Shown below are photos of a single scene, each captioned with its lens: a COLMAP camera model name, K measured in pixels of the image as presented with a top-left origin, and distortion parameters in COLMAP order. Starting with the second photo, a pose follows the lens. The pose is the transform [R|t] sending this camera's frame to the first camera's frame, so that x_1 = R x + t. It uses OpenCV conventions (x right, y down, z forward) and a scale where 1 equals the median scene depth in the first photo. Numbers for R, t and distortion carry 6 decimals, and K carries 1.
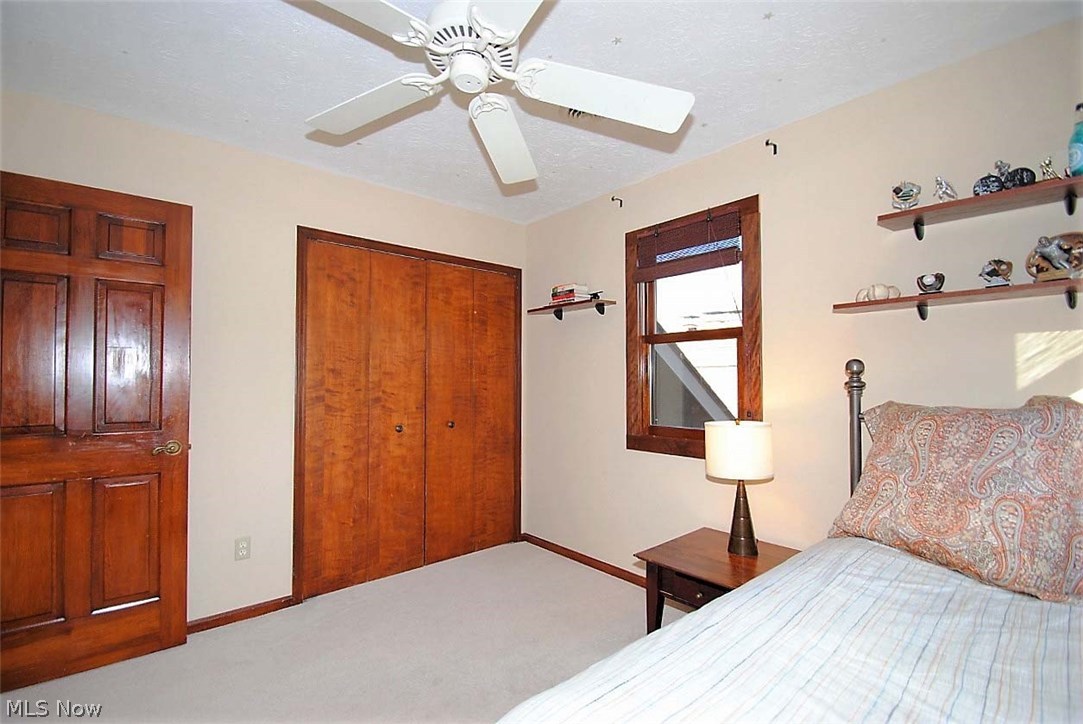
lens RADIAL K [[473.9, 0, 532.5], [0, 473.9, 372.3], [0, 0, 1]] dist [0.019233, -0.019546]
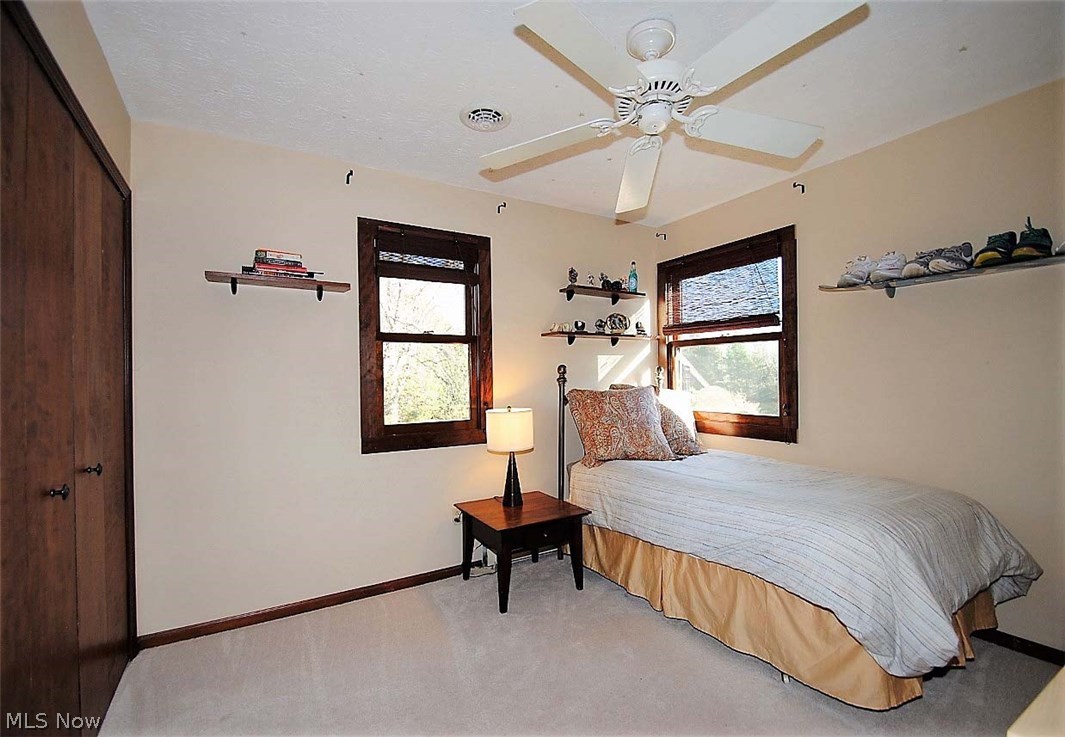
lens RADIAL K [[472.4, 0, 532.5], [0, 472.4, 368.5], [0, 0, 1]] dist [0.000830, 0.000043]
pose [[0.178431, 0.019920, 0.983751, -0.870185], [-0.008270, 0.999790, -0.018744, 0.015630], [-0.983918, -0.004791, 0.178558, 0.703505]]
